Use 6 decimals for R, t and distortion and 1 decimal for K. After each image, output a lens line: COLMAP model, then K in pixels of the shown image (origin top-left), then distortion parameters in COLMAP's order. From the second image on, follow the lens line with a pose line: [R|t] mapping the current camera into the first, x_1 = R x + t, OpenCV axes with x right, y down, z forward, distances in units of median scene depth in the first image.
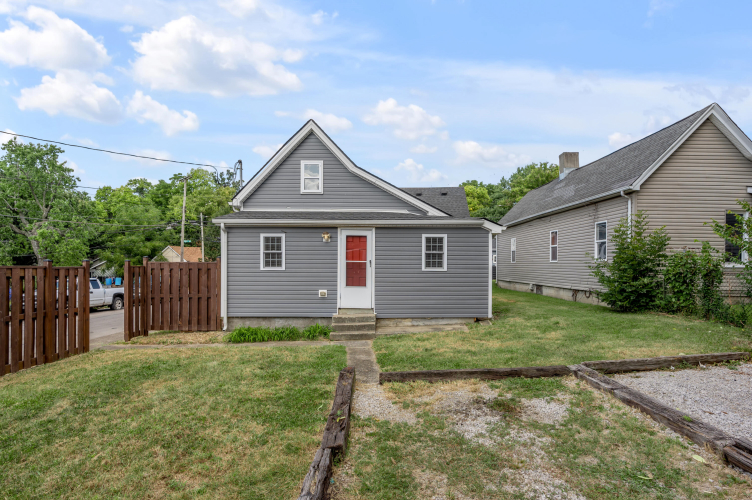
lens RADIAL K [[403.6, 0, 372.2], [0, 403.6, 265.2], [0, 0, 1]] dist [-0.013557, -0.000570]
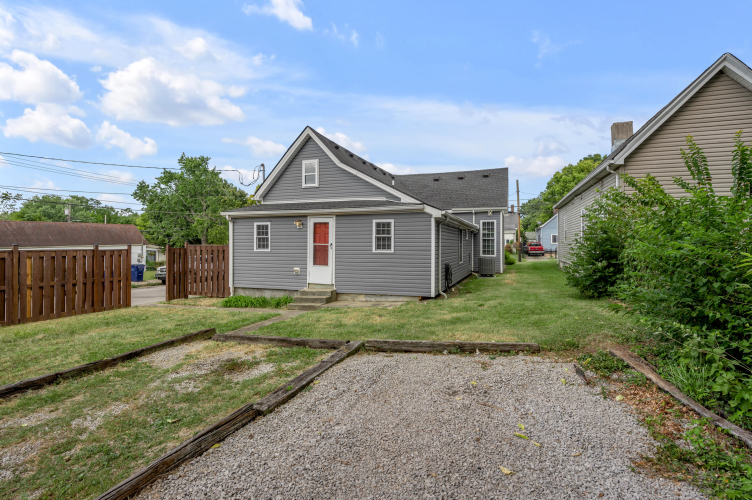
lens RADIAL K [[369.4, 0, 379.0], [0, 369.4, 247.6], [0, 0, 1]] dist [-0.002178, -0.000395]
pose [[0.942401, 0.000530, -0.334486, 0.483158], [0.002922, 0.999948, 0.009816, -0.009657], [0.334474, -0.010228, 0.942350, 0.034252]]
